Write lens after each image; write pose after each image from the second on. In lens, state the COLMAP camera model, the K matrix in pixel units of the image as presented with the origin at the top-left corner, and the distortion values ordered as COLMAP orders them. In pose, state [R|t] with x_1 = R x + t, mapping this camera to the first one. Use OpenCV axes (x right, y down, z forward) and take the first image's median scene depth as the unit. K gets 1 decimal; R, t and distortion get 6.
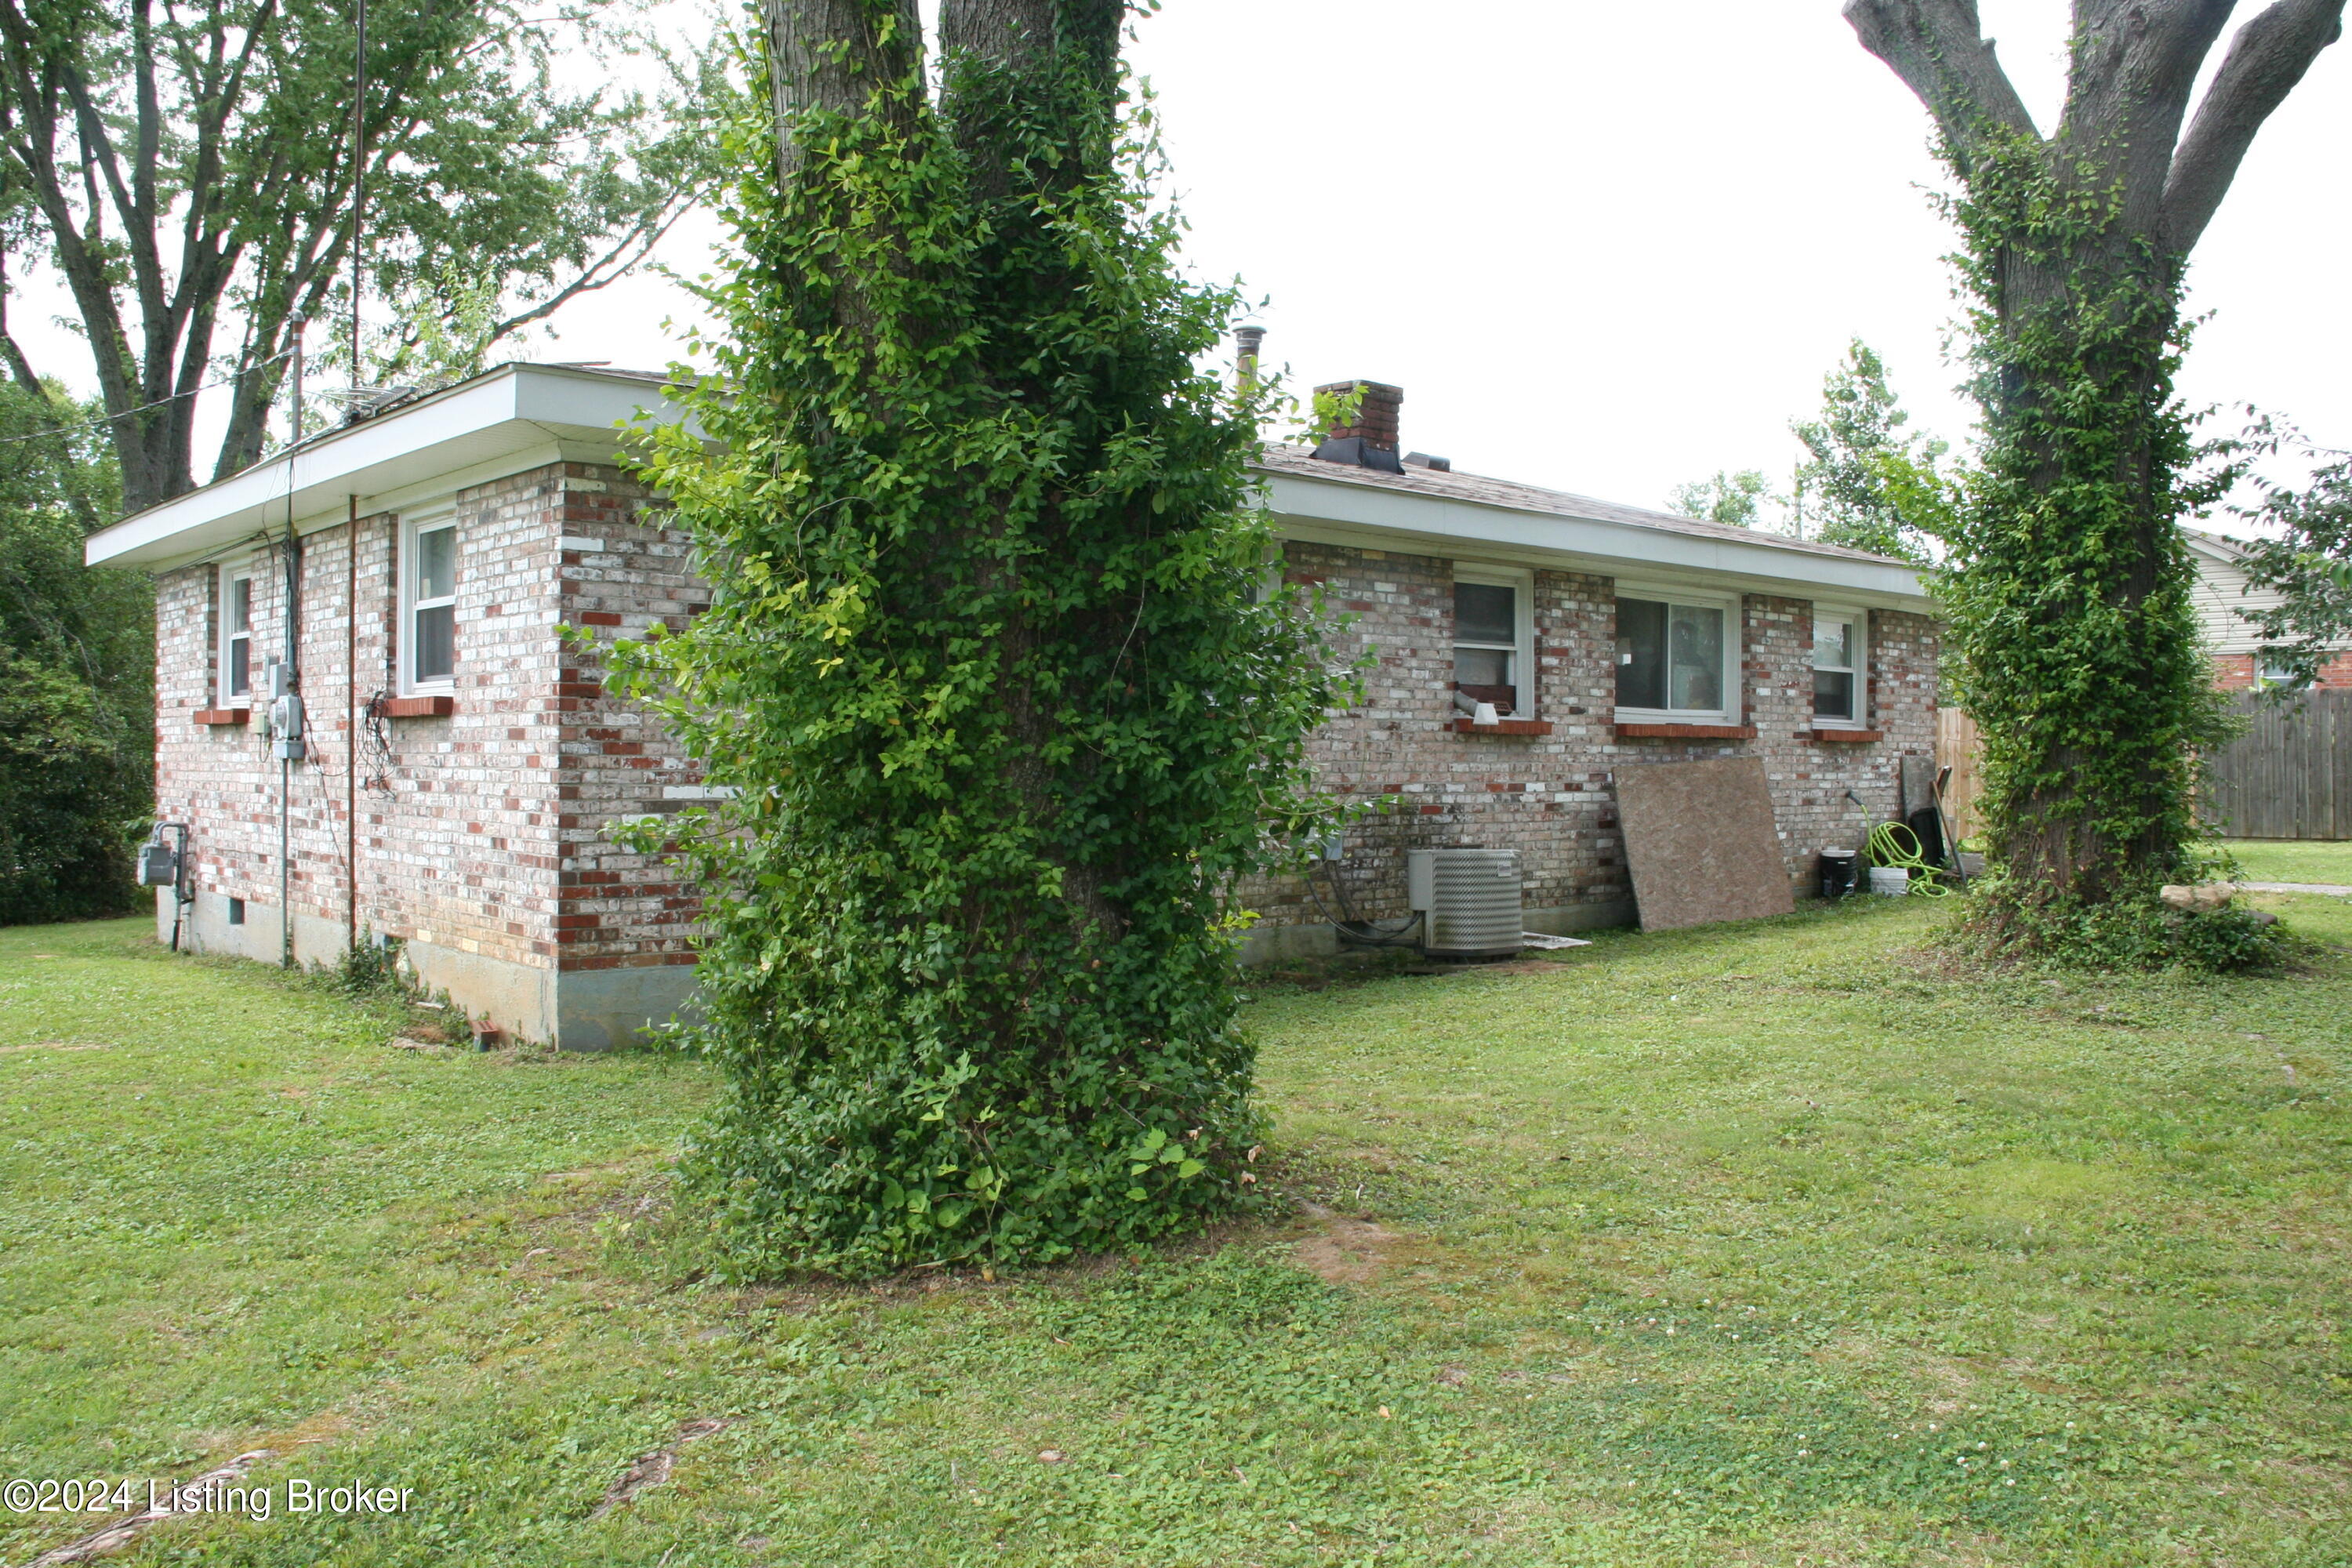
lens RADIAL K [[1949.8, 0, 1175.9], [0, 1949.8, 782.9], [0, 0, 1]] dist [-0.159188, 0.105428]
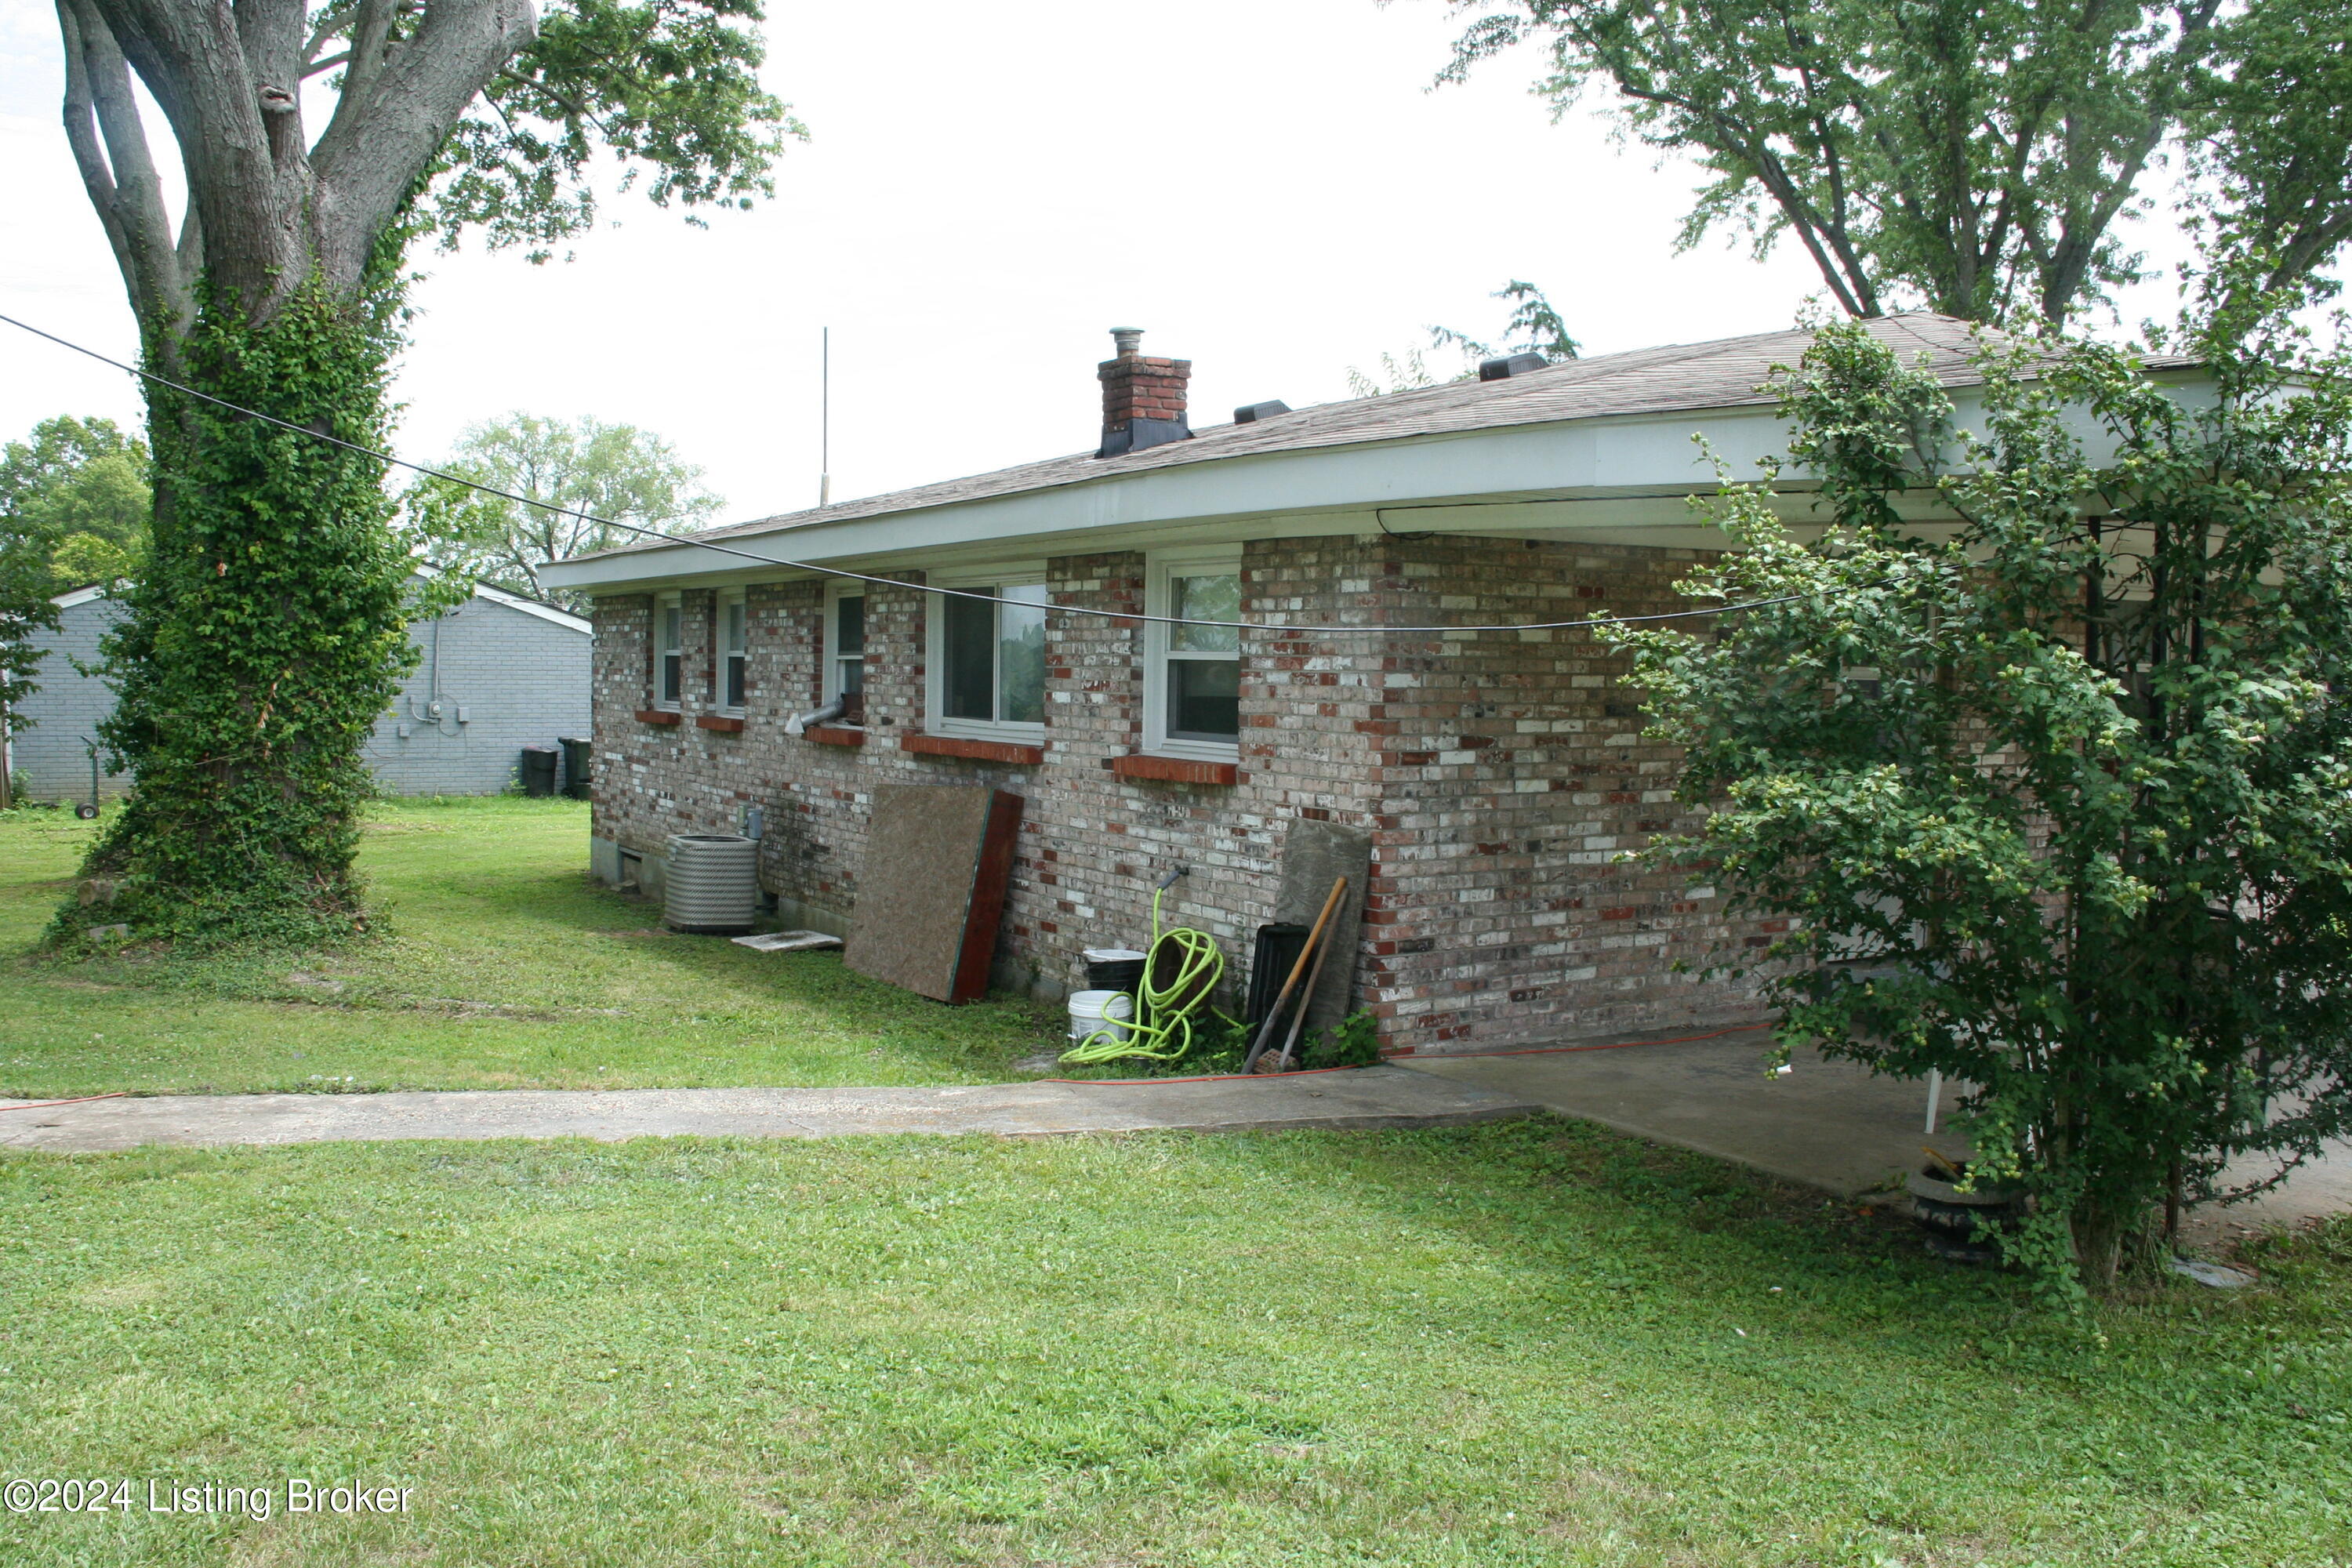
lens RADIAL K [[1949.8, 0, 1176.0], [0, 1949.8, 786.8], [0, 0, 1]] dist [-0.159188, 0.105428]
pose [[-0.158532, 0.053210, -0.985919, 0.989045], [-0.026555, 0.997956, 0.058129, -0.057052], [0.986997, 0.035396, -0.156795, 1.149274]]
